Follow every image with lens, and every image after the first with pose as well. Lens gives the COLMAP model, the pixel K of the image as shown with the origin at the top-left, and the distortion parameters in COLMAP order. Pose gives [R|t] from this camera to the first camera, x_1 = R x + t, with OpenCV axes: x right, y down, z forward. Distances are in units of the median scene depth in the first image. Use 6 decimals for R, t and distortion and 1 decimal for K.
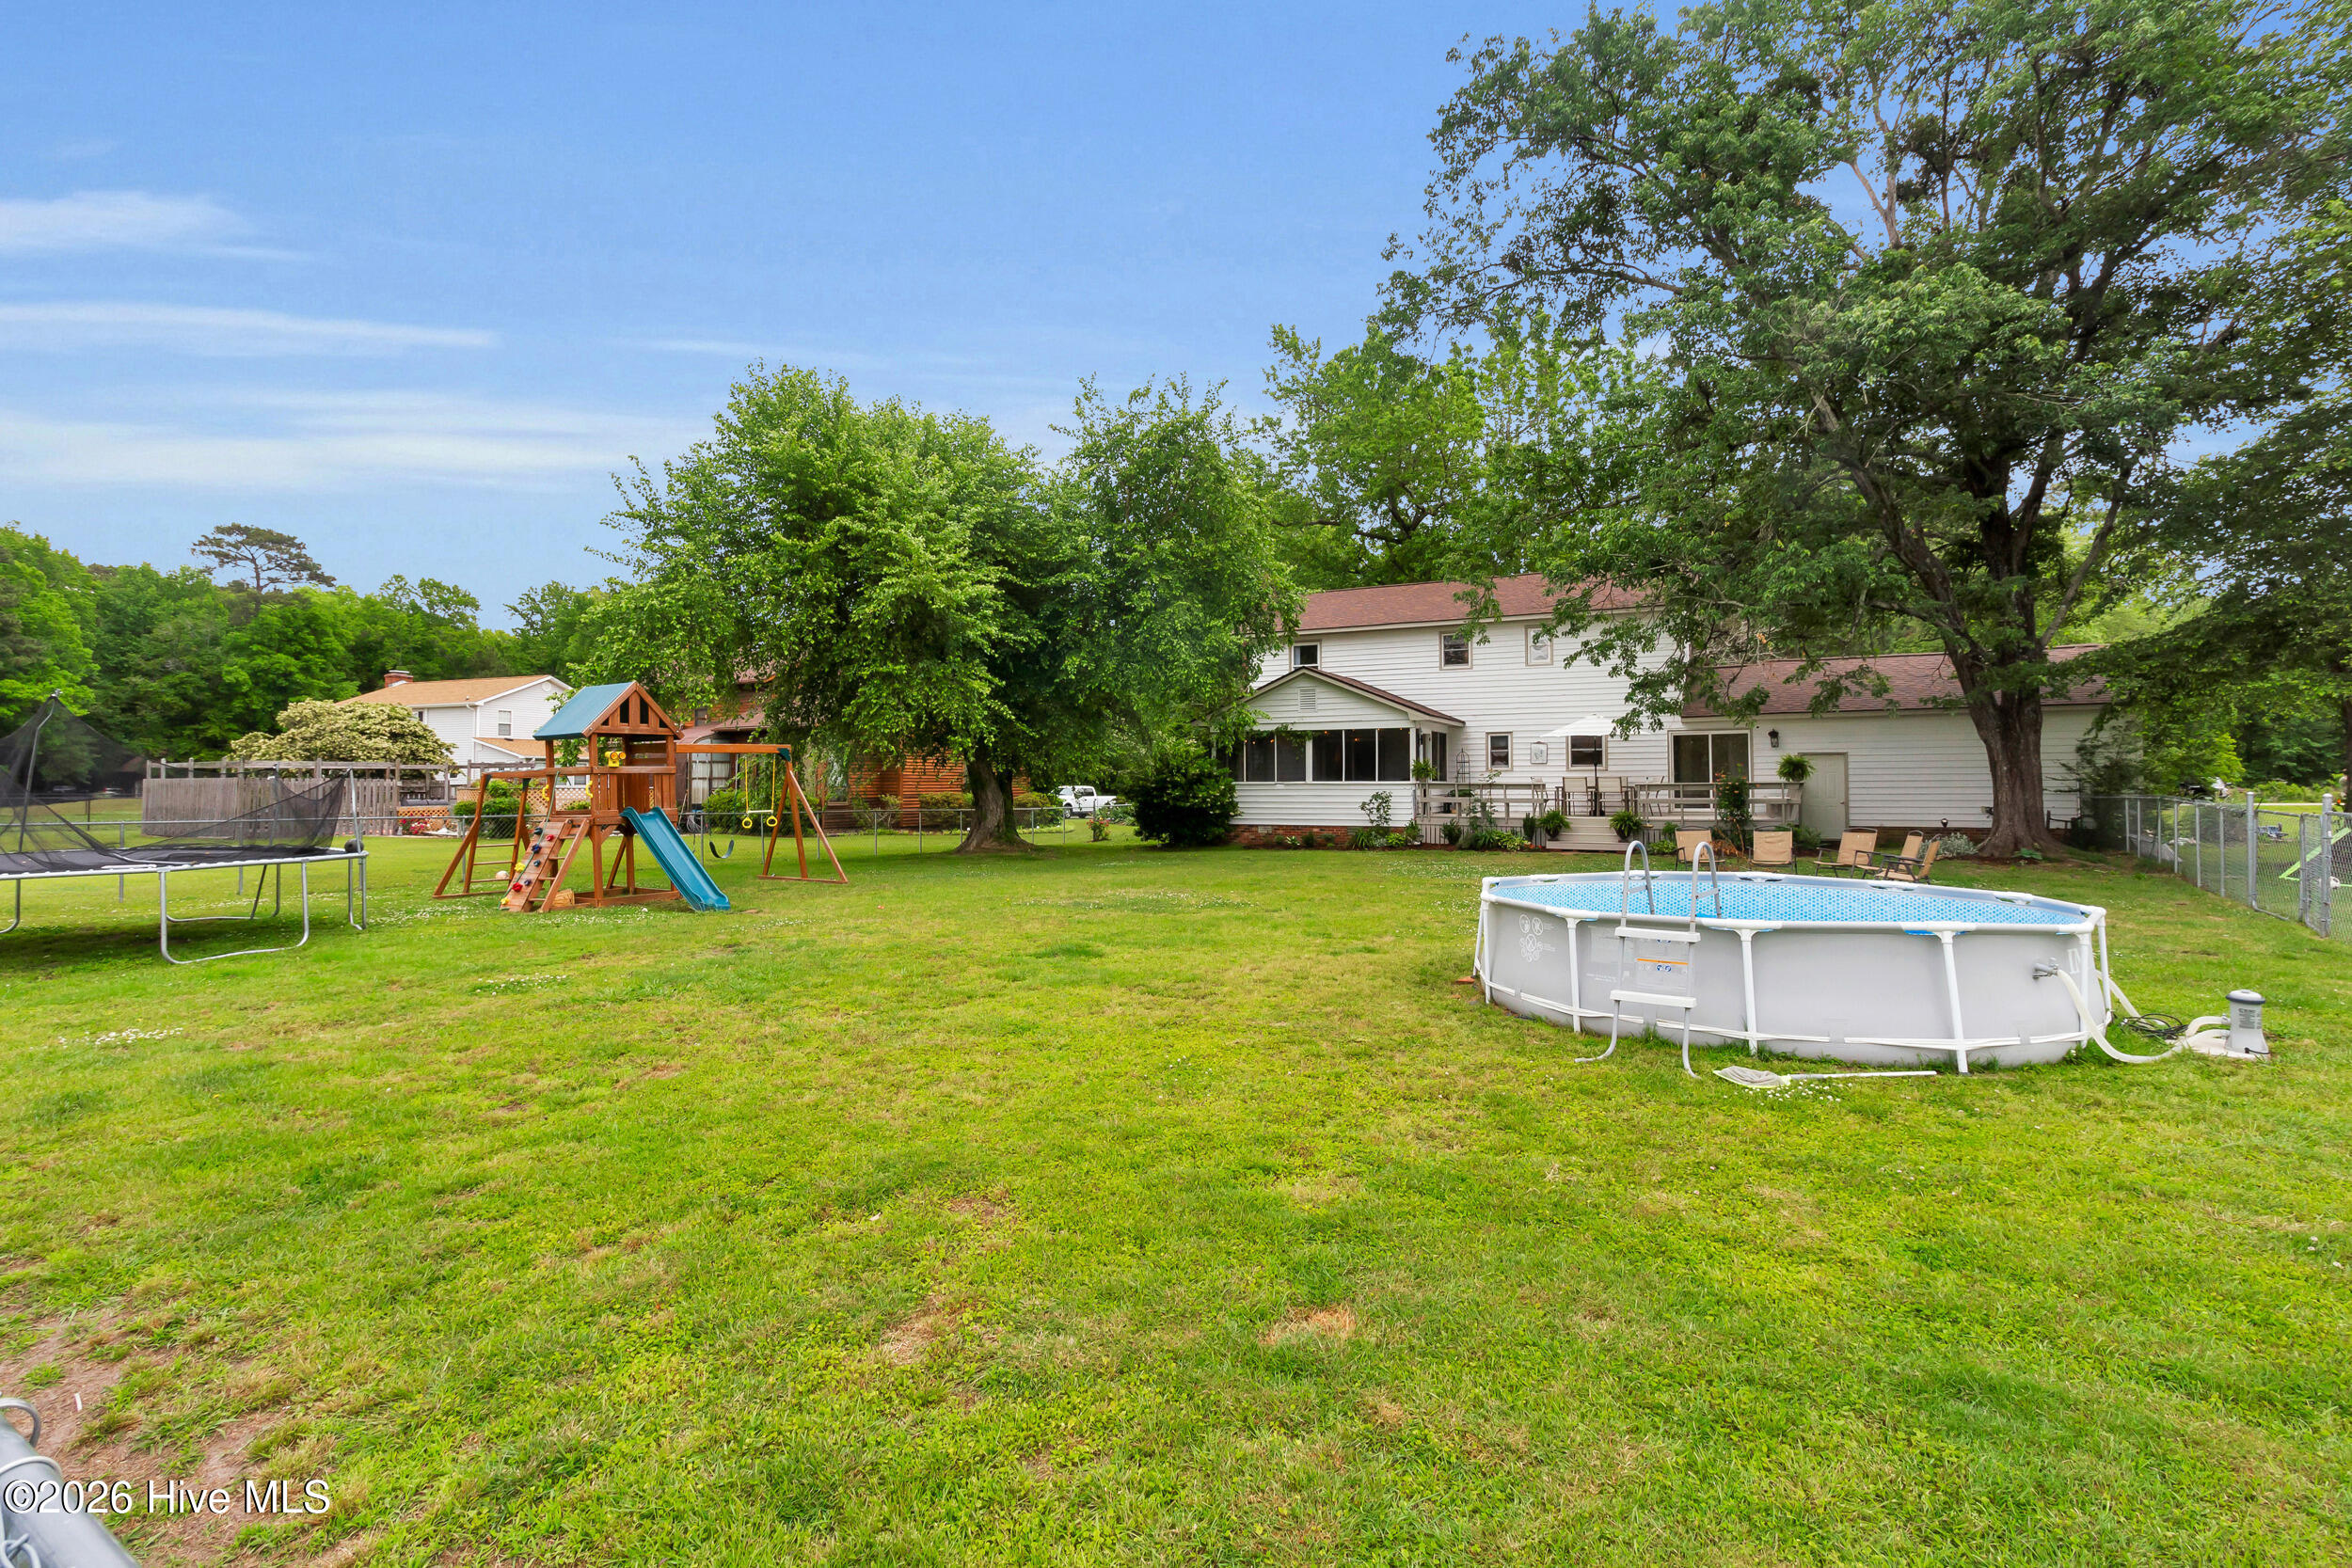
lens RADIAL K [[1084.4, 0, 1176.0], [0, 1084.4, 784.0], [0, 0, 1]] dist [0.005136, 0.000436]
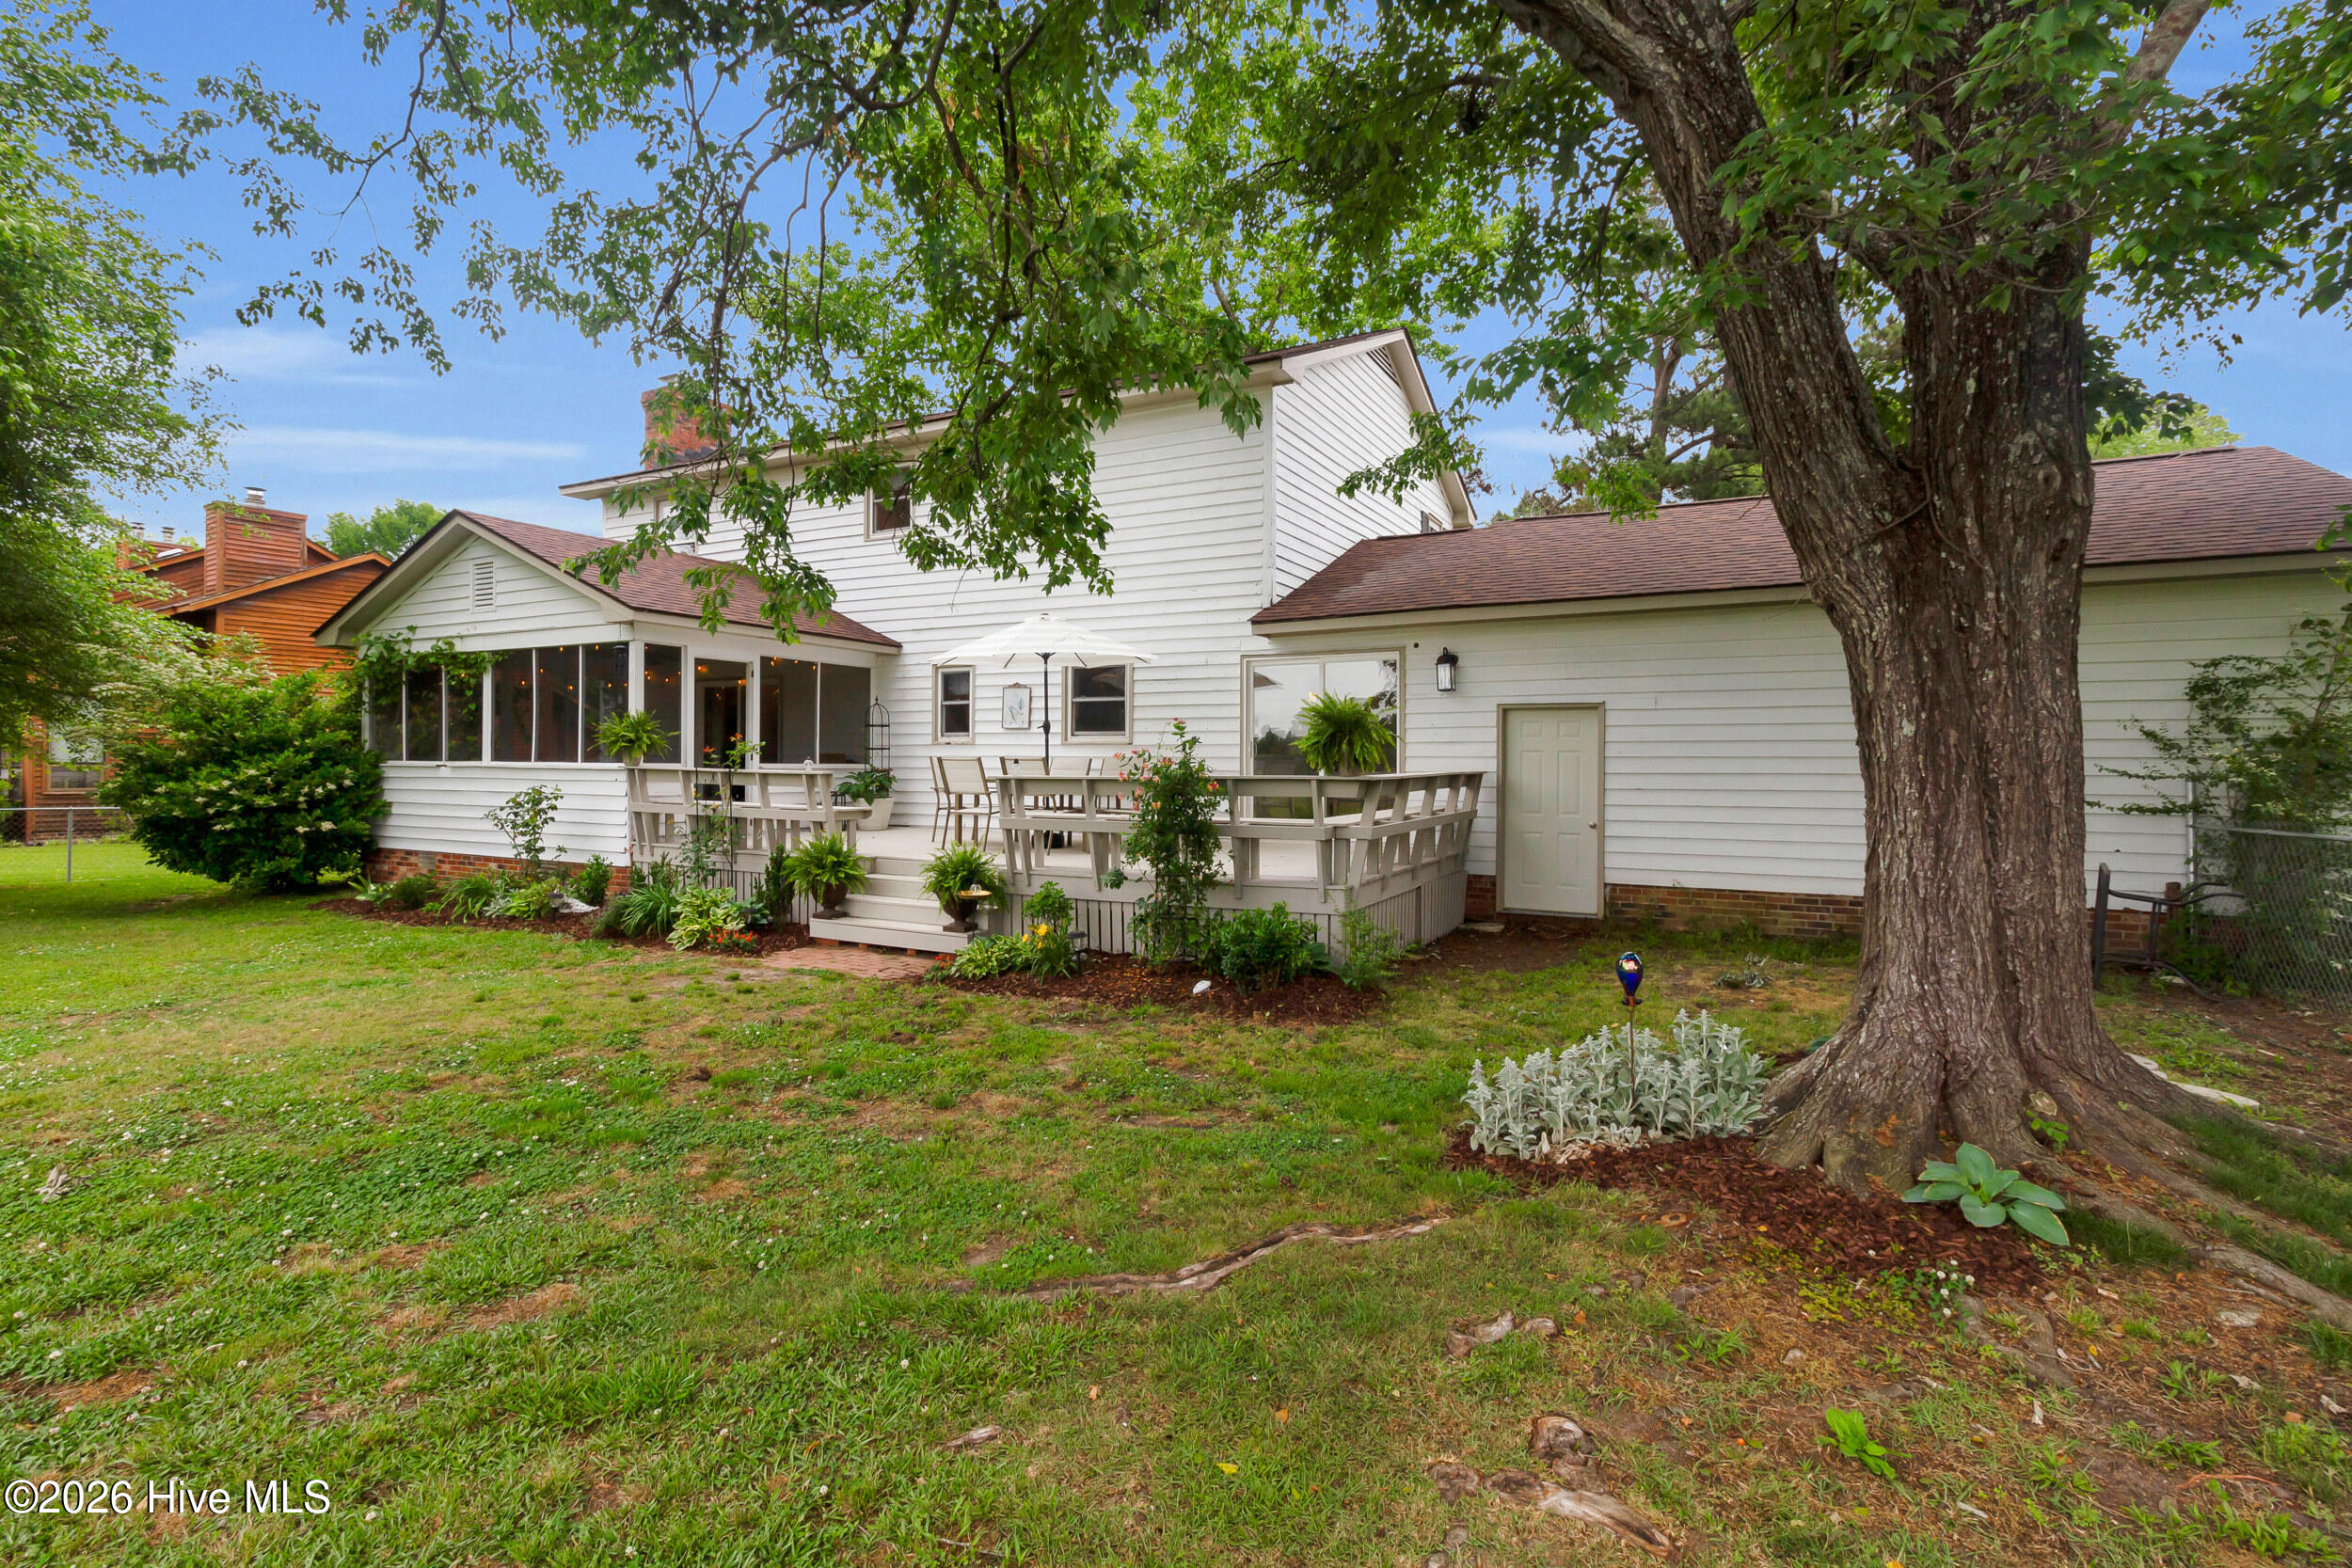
lens RADIAL K [[1091.9, 0, 1179.5], [0, 1091.9, 755.9], [0, 0, 1]] dist [0.002331, 0.000253]
pose [[0.999599, 0.009865, -0.026535, 0.458332], [-0.010048, 0.999927, -0.006766, -0.004757], [0.026467, 0.007030, 0.999625, 0.571464]]
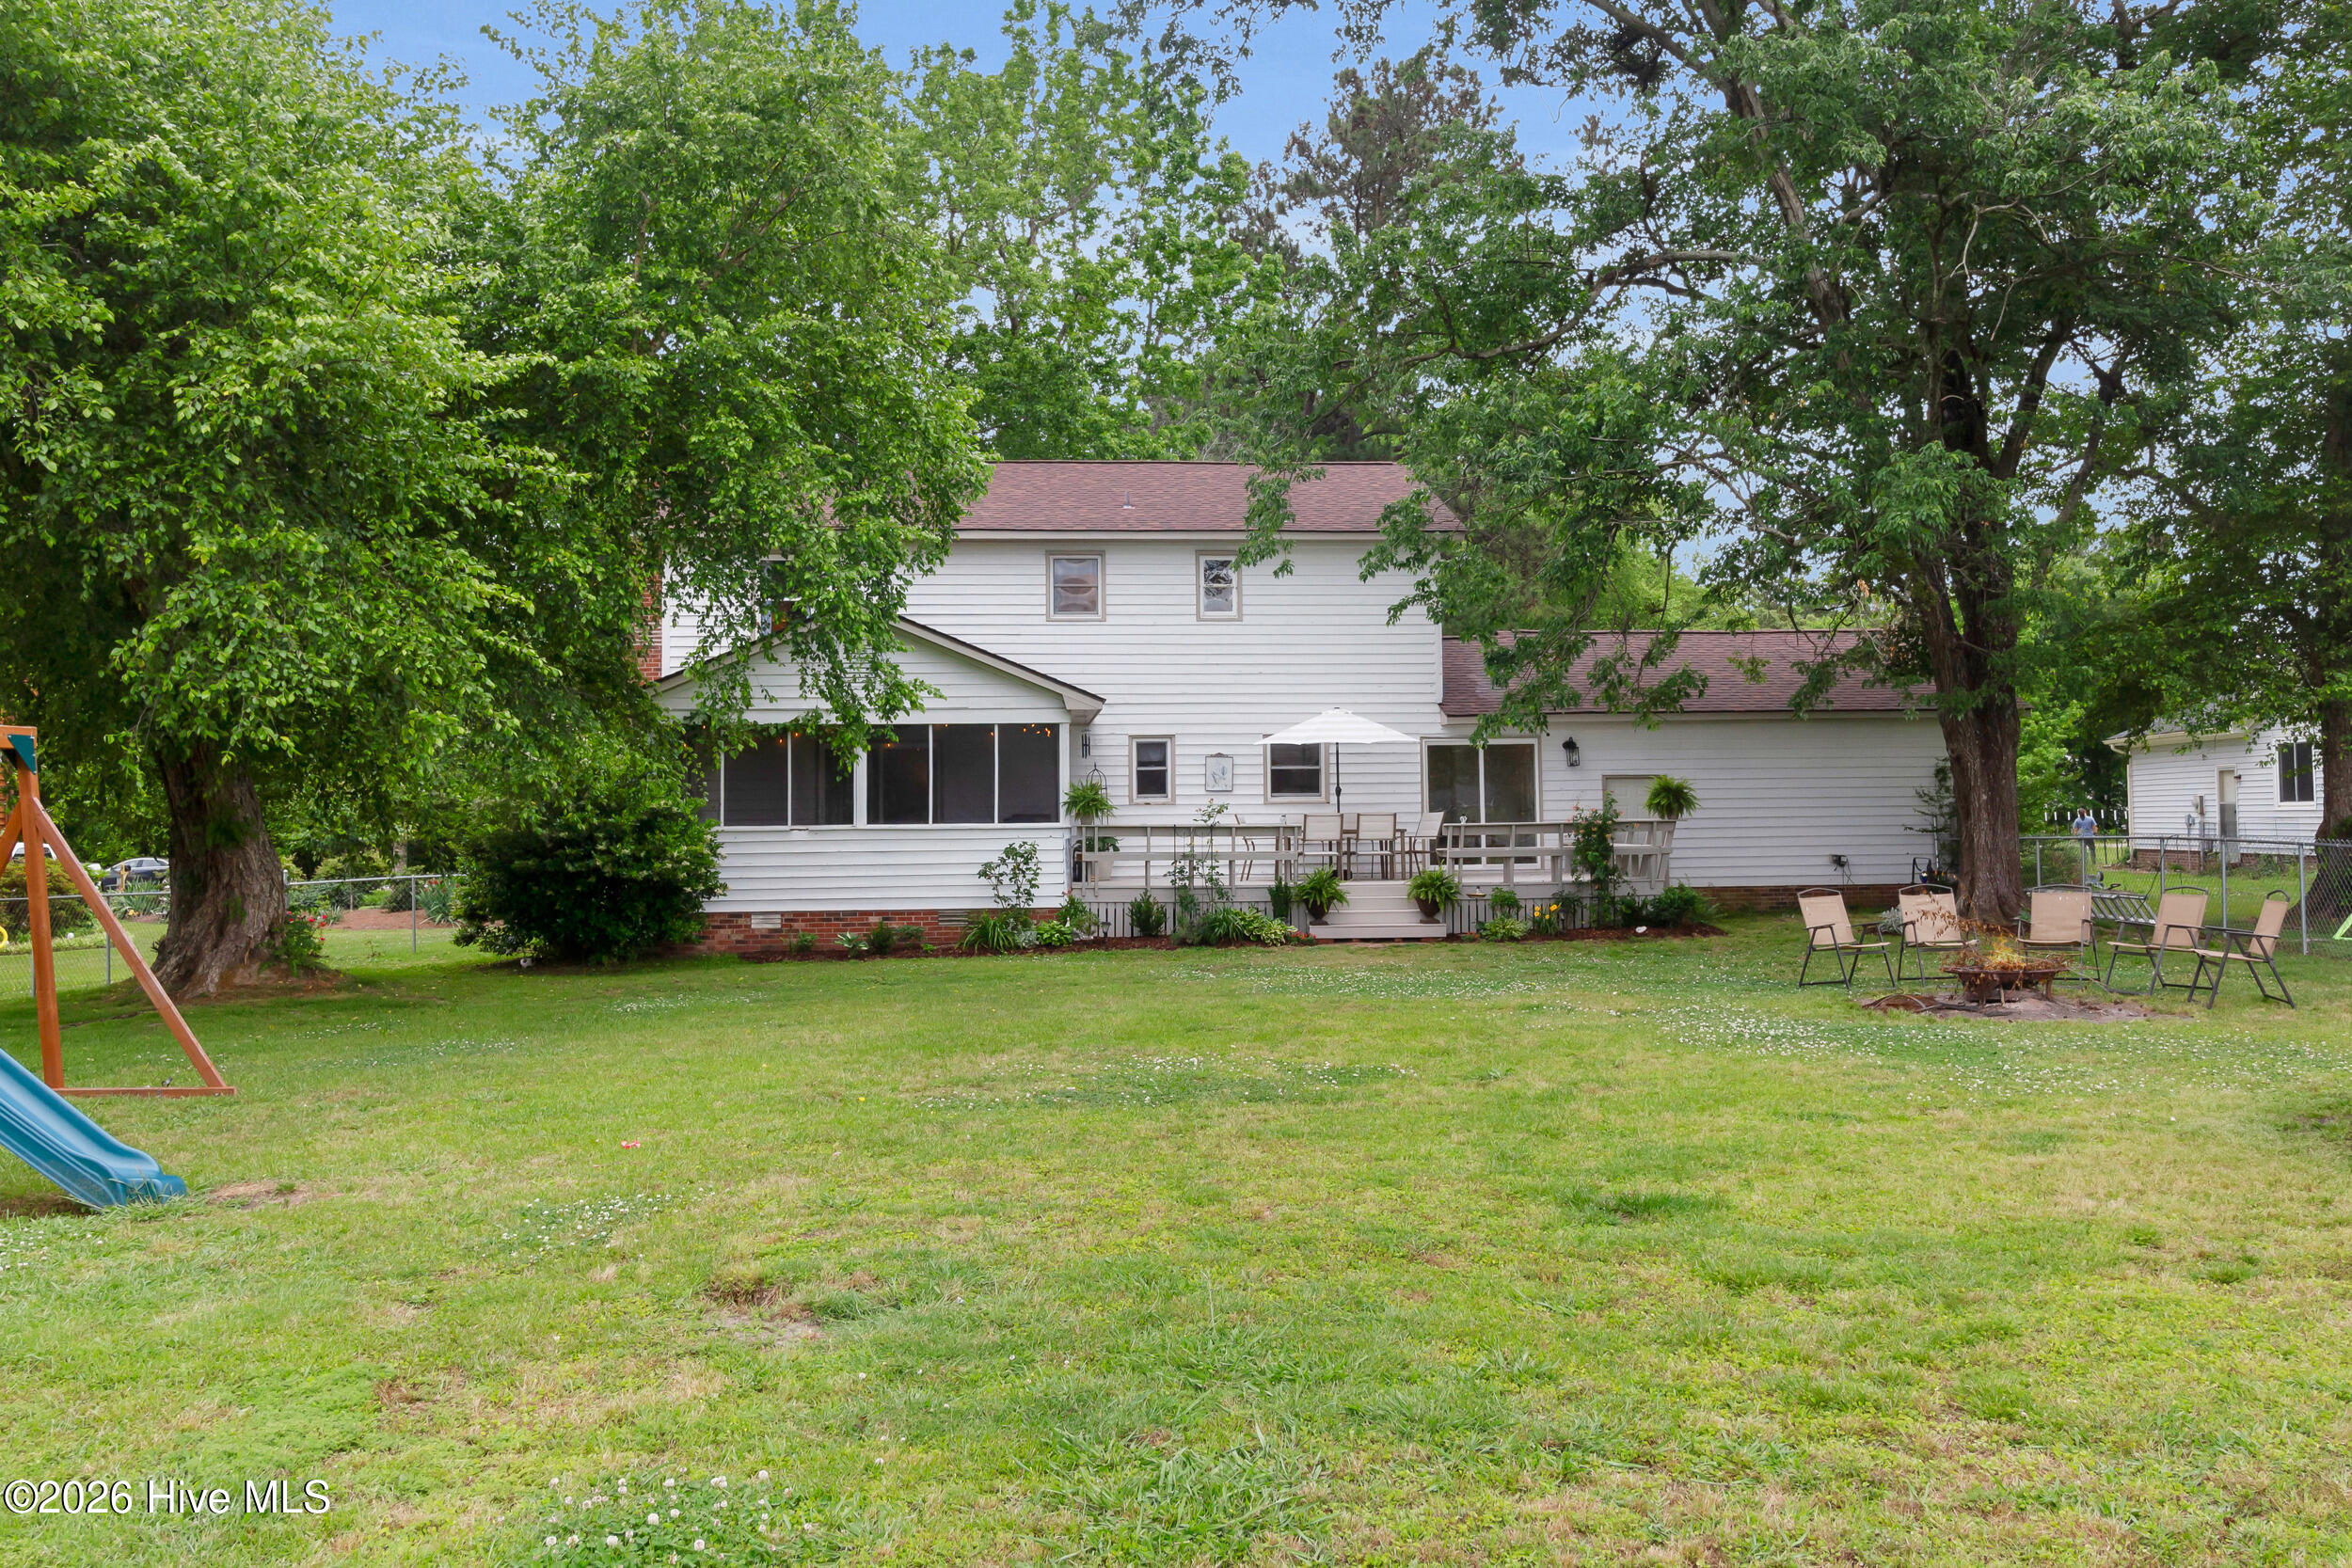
lens RADIAL K [[1936.7, 0, 1172.9], [0, 1936.7, 744.9], [0, 0, 1]] dist [0.002366, -0.000973]
pose [[0.856151, 0.015700, 0.516487, -0.234049], [0.008313, 0.998991, -0.044146, 0.001831], [-0.516659, 0.042089, 0.855156, 0.151960]]
